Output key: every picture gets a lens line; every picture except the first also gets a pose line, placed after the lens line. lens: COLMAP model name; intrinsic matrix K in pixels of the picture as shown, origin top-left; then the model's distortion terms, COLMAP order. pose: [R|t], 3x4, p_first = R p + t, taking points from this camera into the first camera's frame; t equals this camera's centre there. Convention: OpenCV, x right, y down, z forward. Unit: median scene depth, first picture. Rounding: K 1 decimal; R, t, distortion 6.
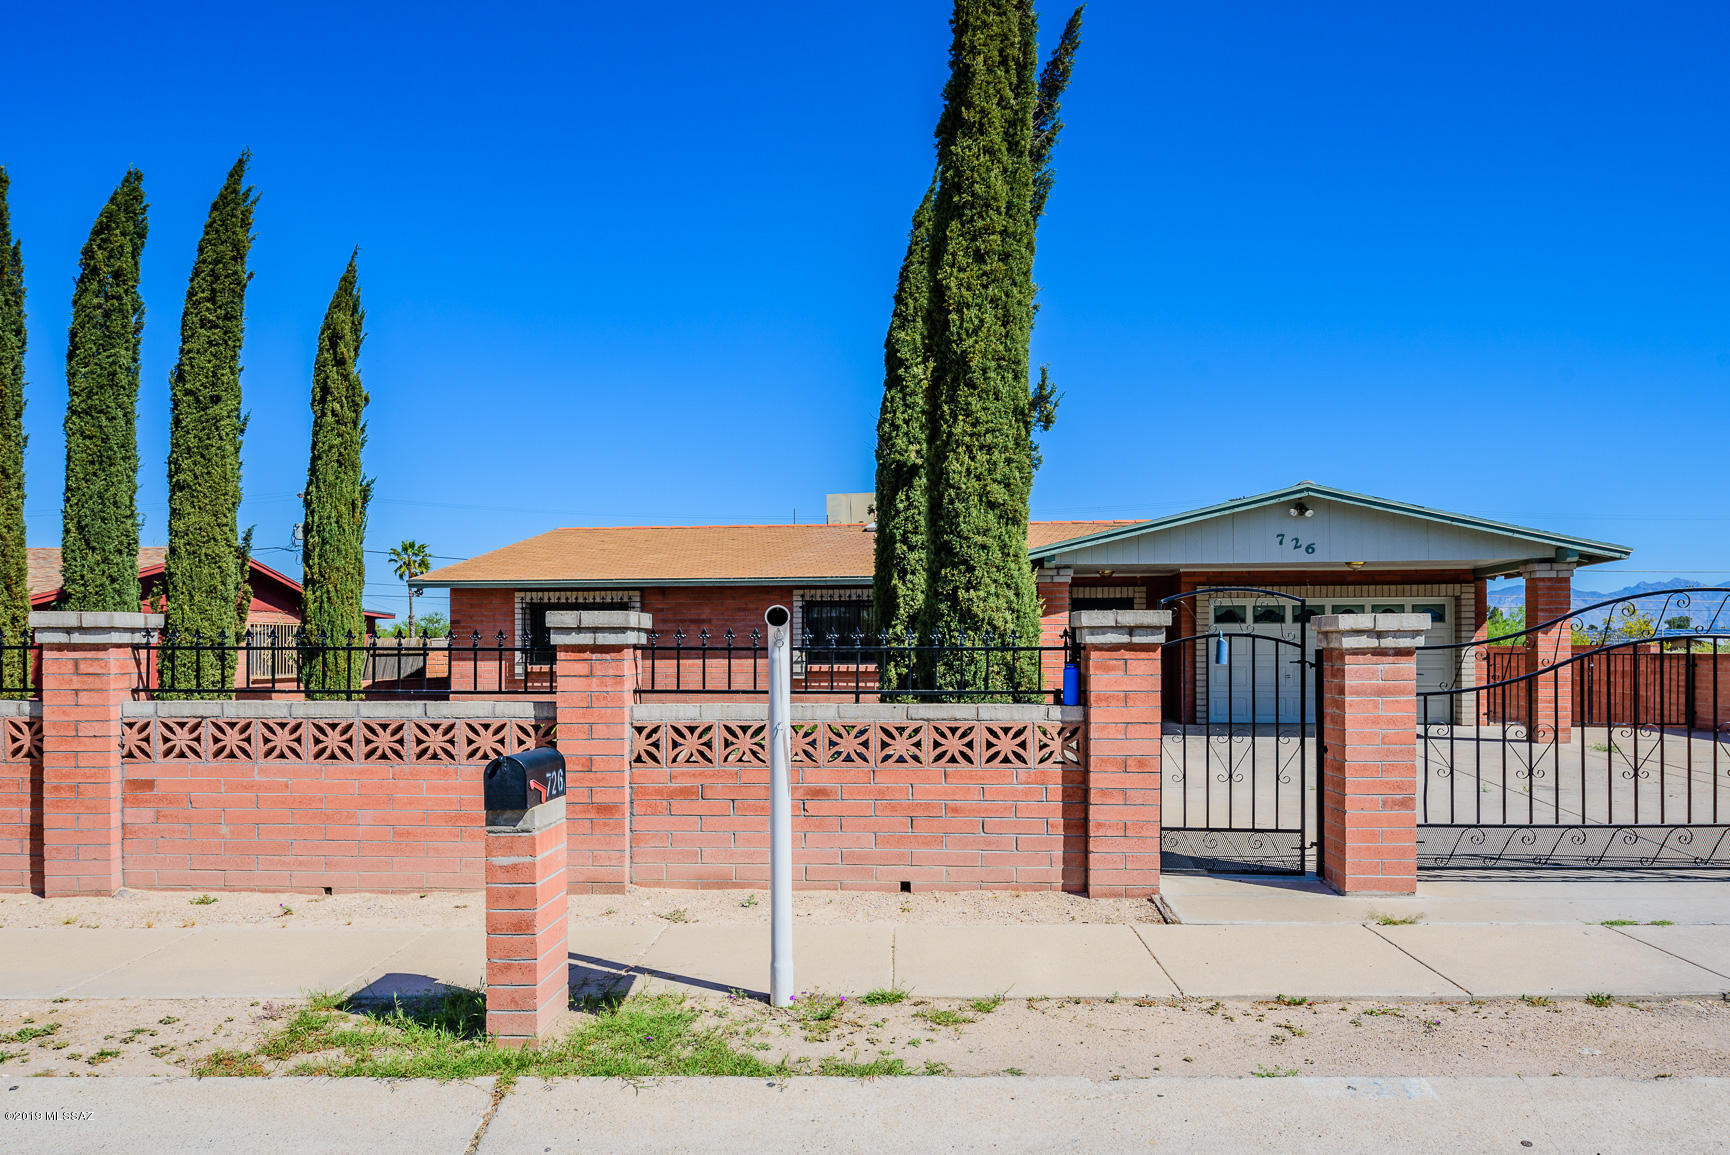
lens RADIAL K [[1211.9, 0, 865.0], [0, 1211.9, 577.5], [0, 0, 1]] dist [-0.004196, -0.000822]
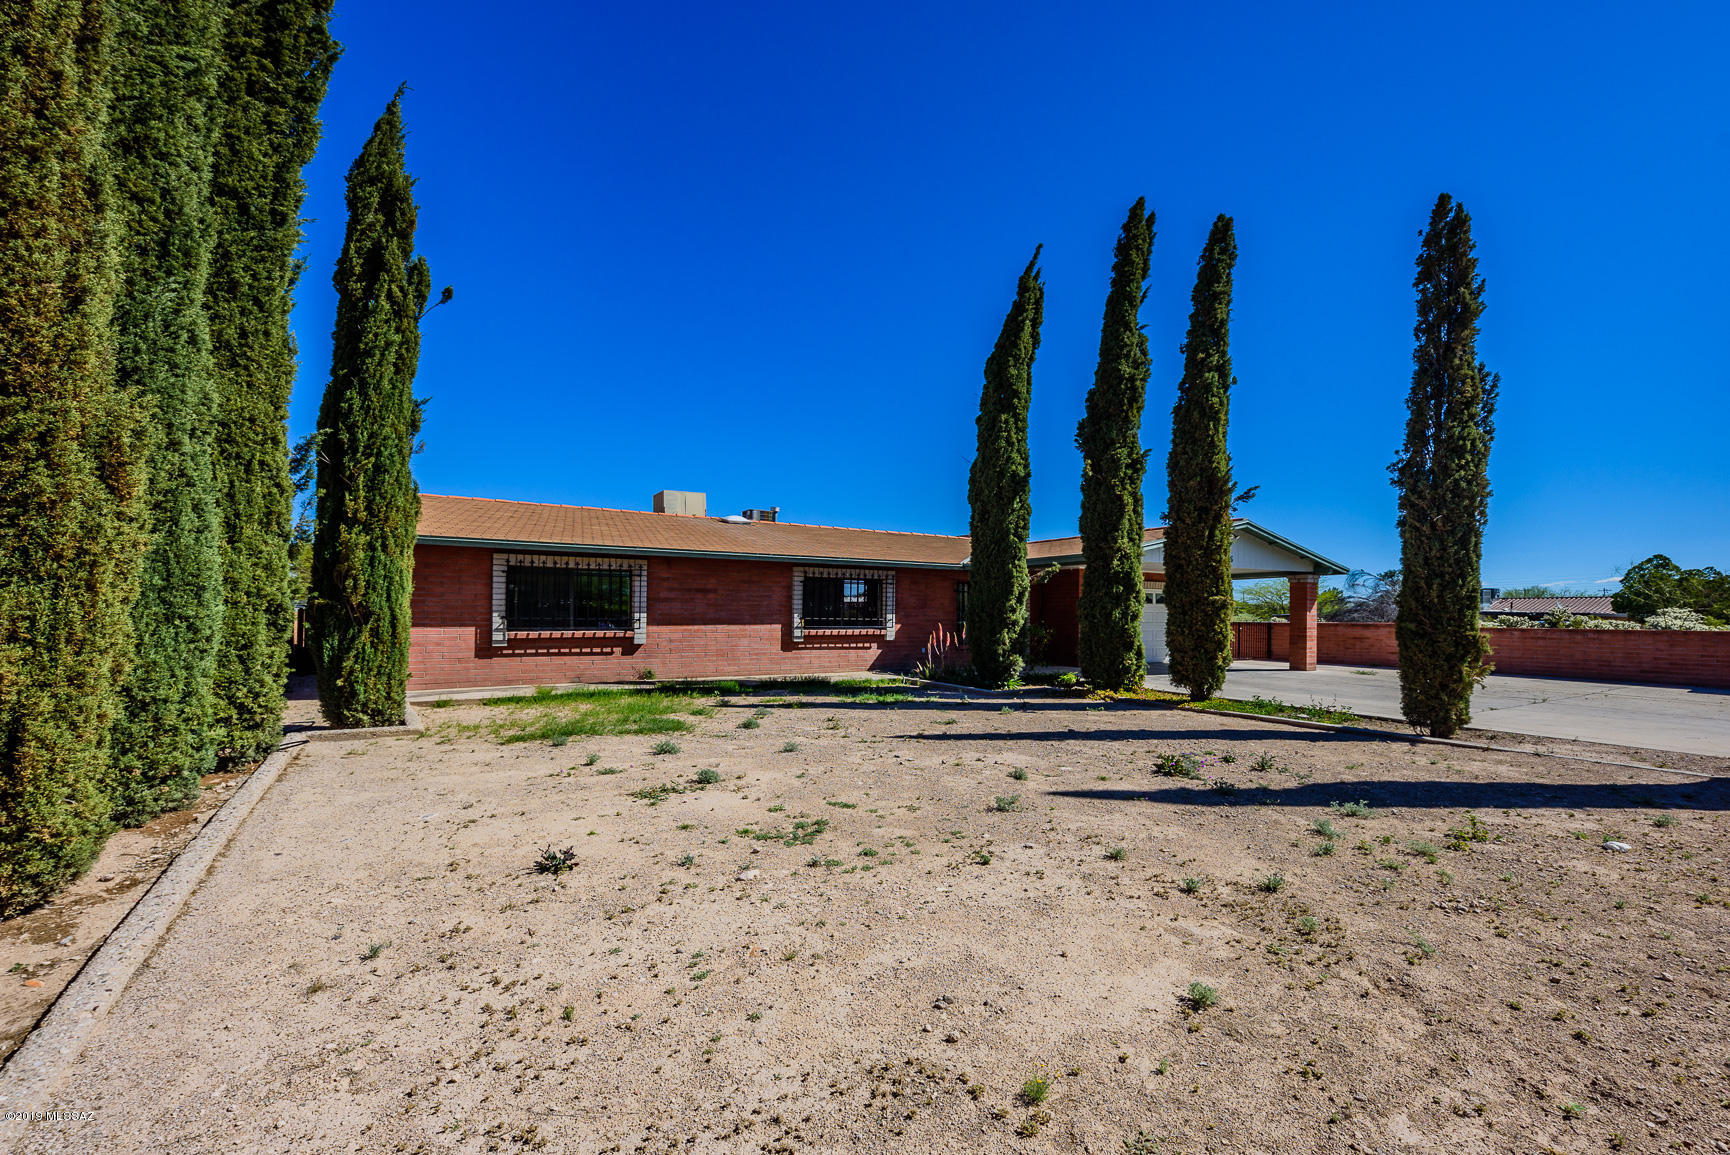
lens RADIAL K [[707.7, 0, 879.3], [0, 707.7, 590.6], [0, 0, 1]] dist [0.012260, 0.000056]
pose [[0.748463, 0.028935, 0.662545, -0.544768], [-0.045199, 0.998950, 0.007433, 0.029591], [-0.661634, -0.035510, 0.748985, 0.506658]]
